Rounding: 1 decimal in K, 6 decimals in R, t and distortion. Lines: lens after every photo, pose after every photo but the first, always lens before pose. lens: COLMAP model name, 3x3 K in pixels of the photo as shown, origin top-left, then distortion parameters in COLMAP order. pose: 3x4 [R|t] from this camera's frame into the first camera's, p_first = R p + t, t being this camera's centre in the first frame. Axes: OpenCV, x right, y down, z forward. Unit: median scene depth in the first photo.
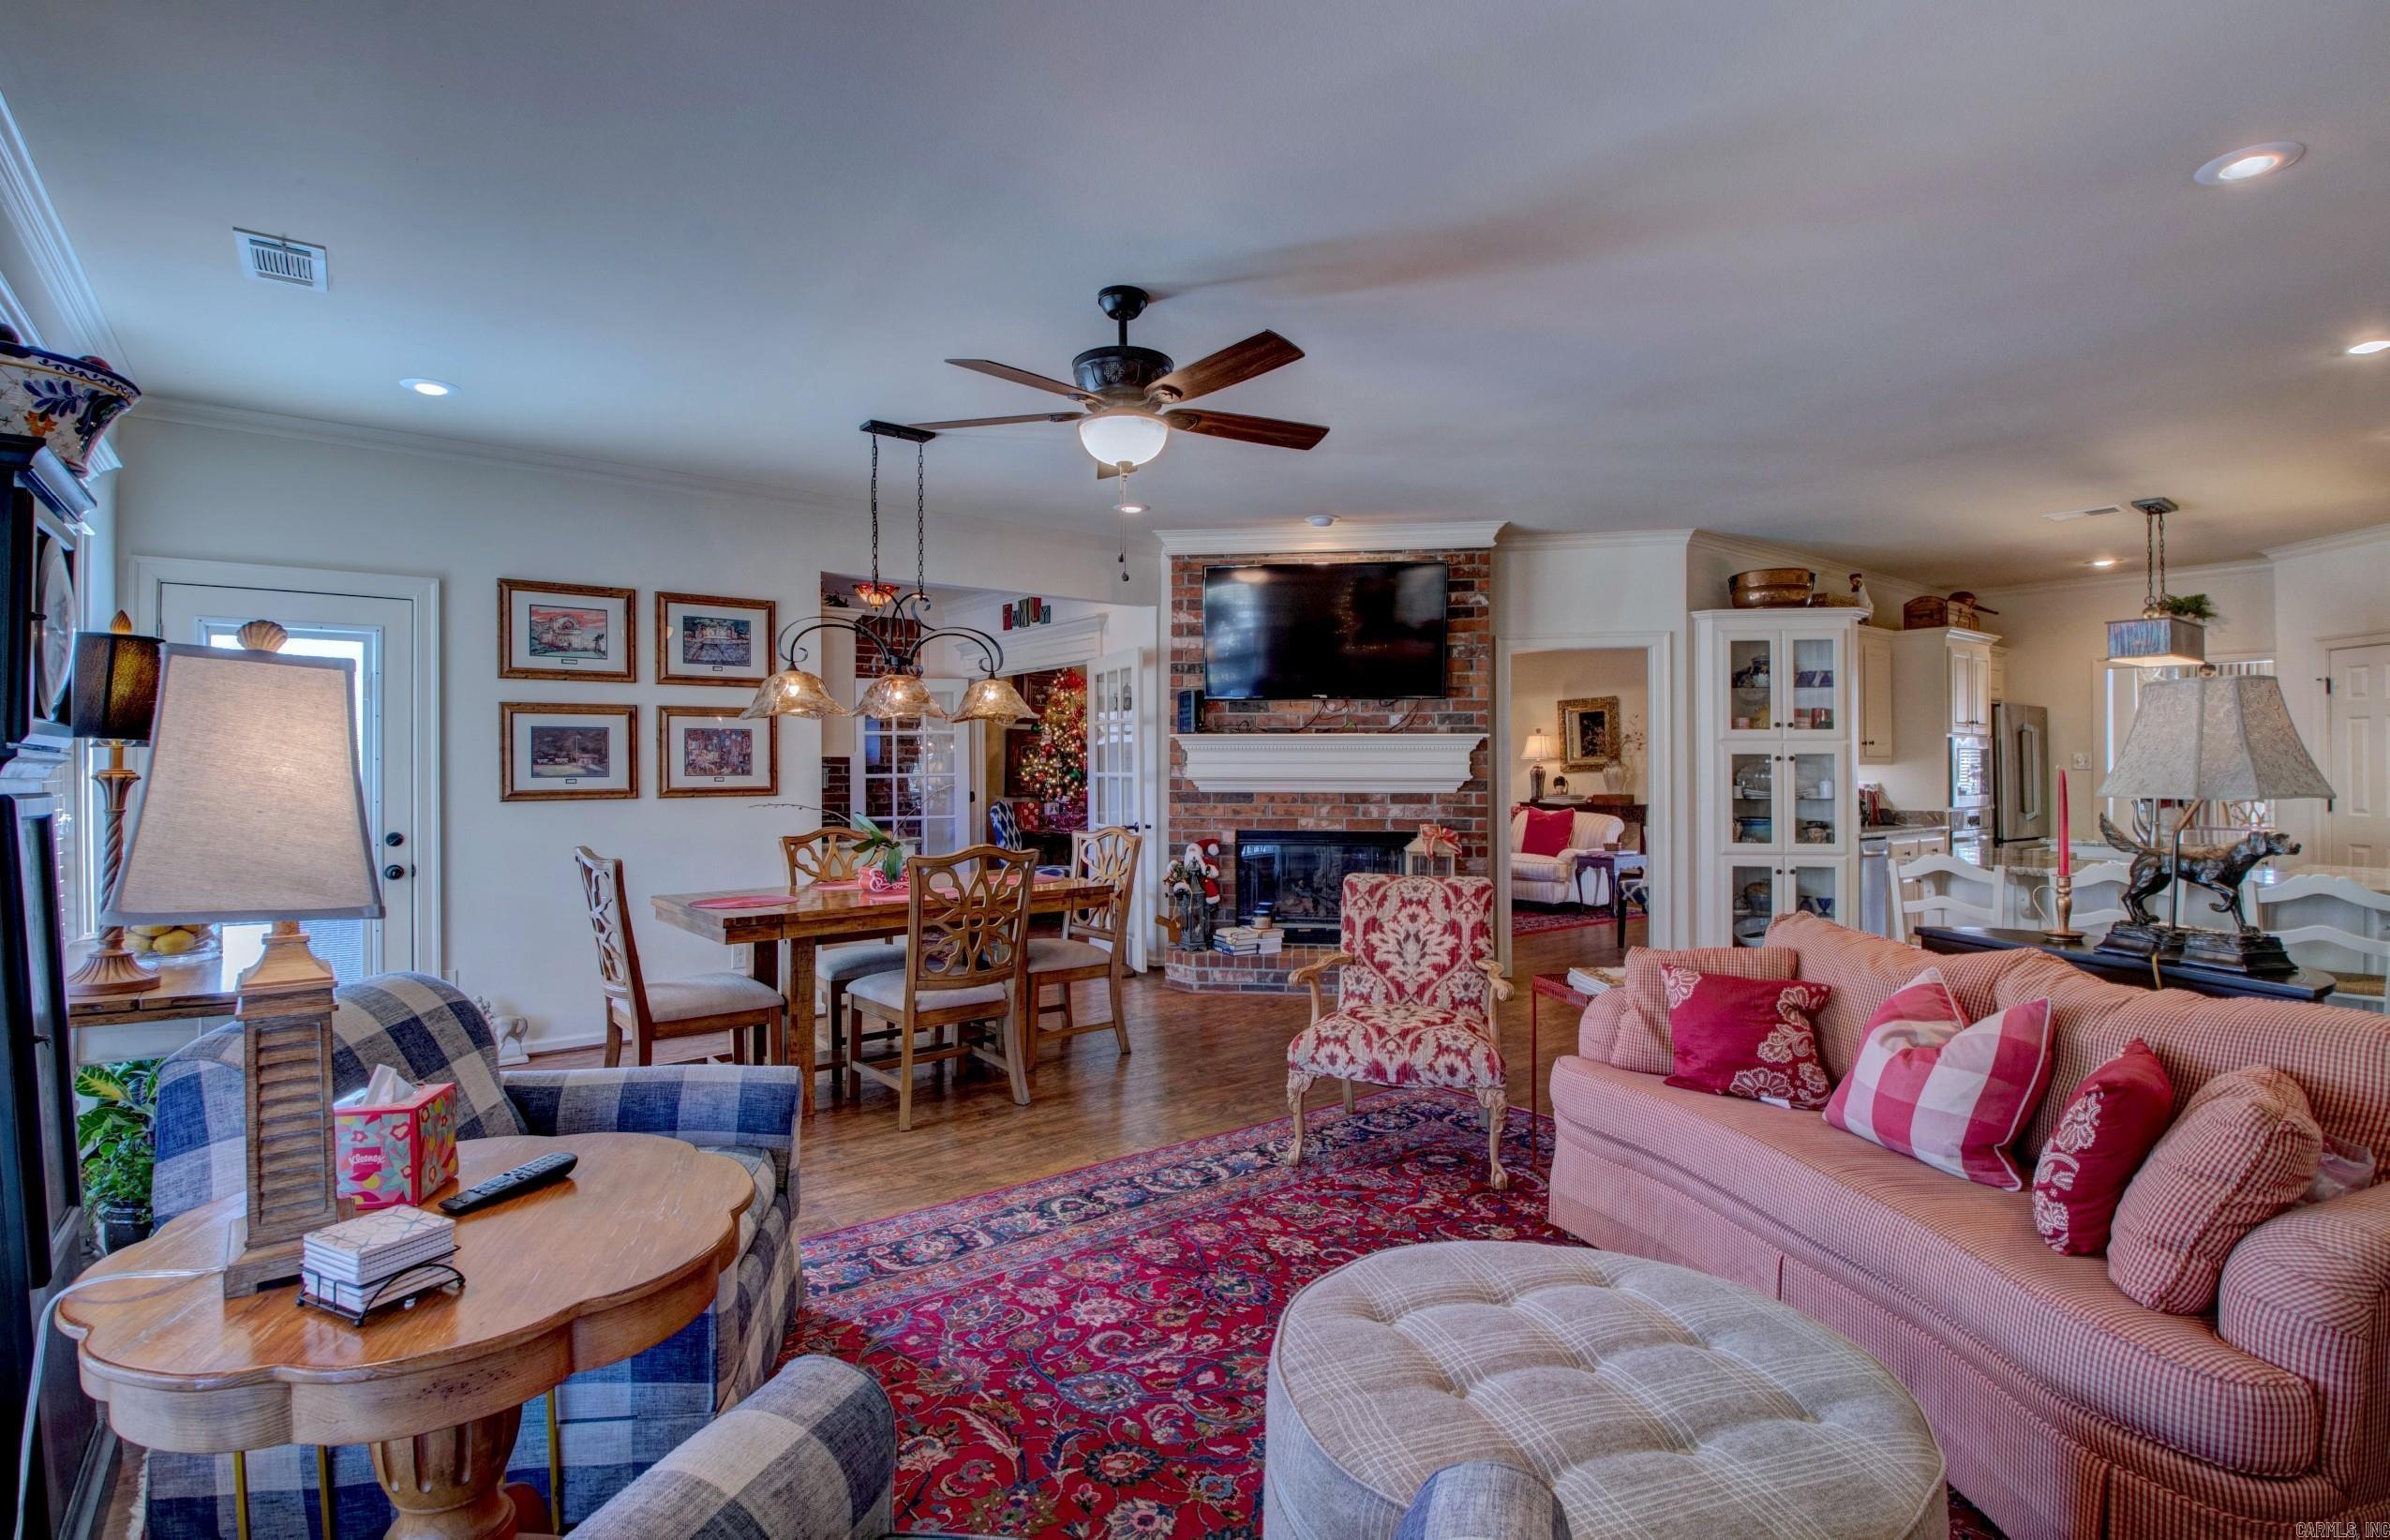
lens RADIAL K [[1125.5, 0, 1157.7], [0, 1125.5, 771.5], [0, 0, 1]] dist [-0.001481, -0.013000]
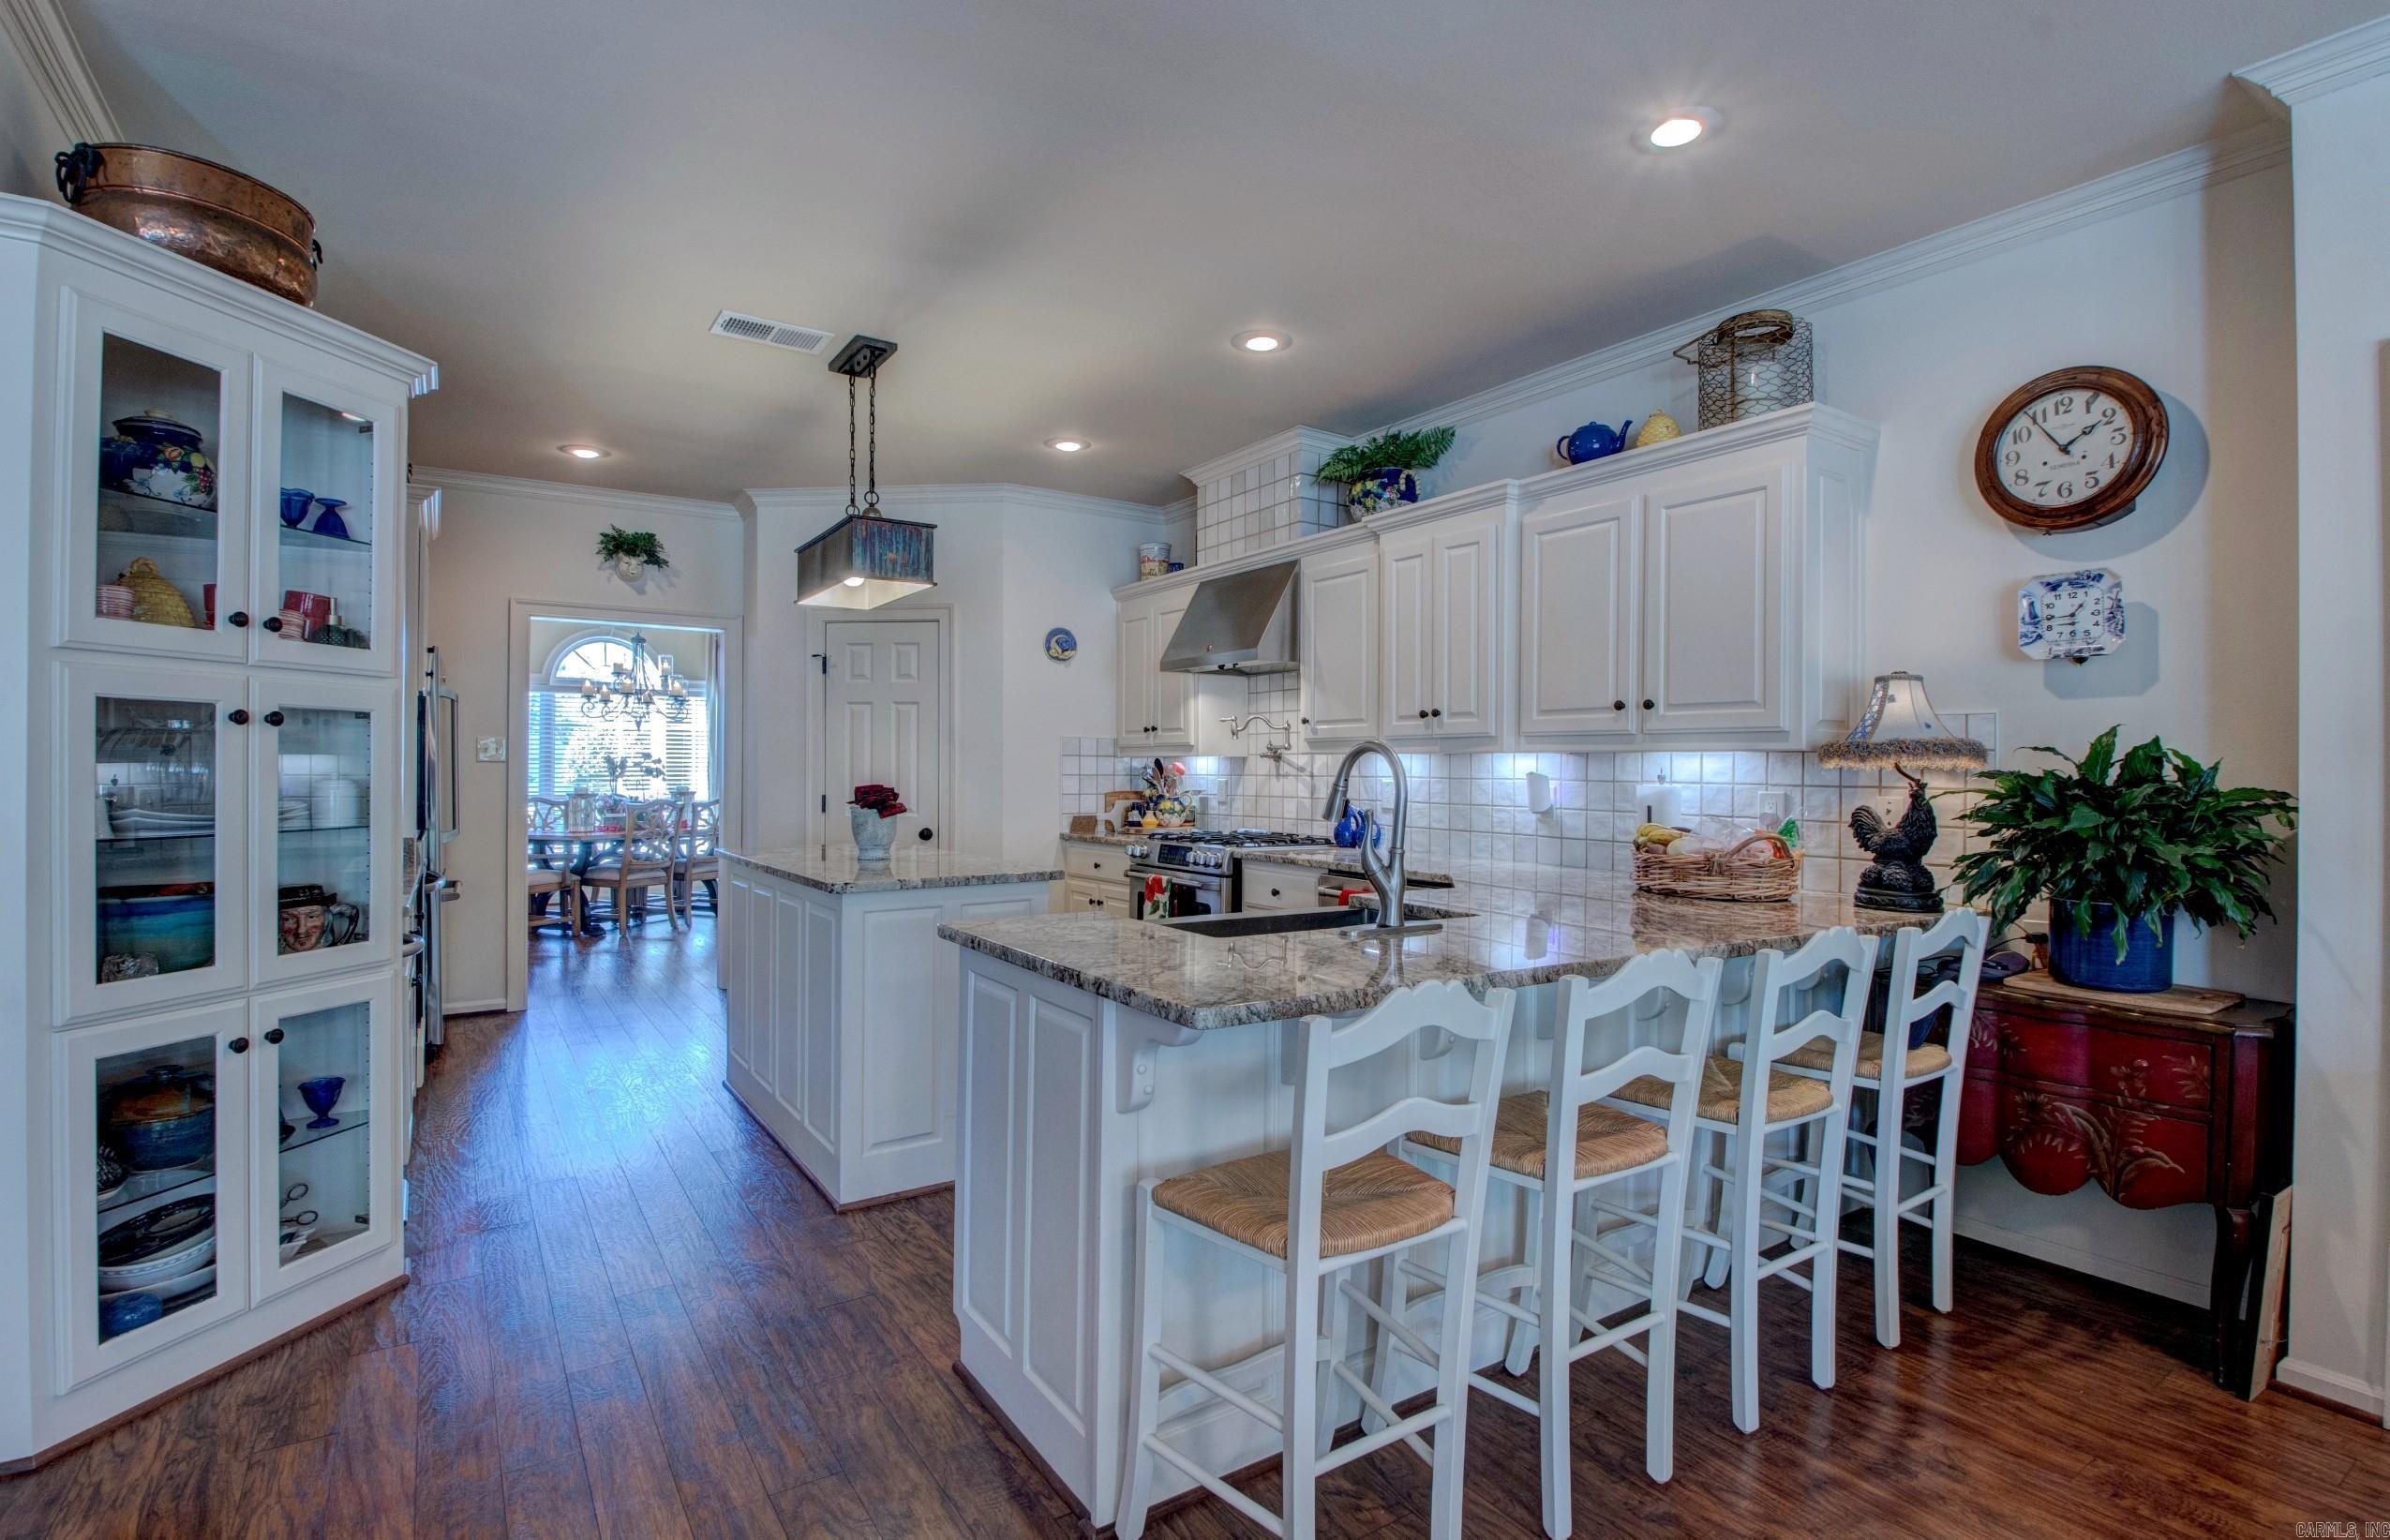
lens RADIAL K [[1125.5, 0, 1203.7], [0, 1125.5, 761.1], [0, 0, 1]] dist [-0.001481, -0.013000]
pose [[0.051735, 0.009582, 0.998615, 0.227390], [0.000414, 0.999954, -0.009617, 0.004681], [-0.998661, 0.000911, 0.051728, 0.687882]]
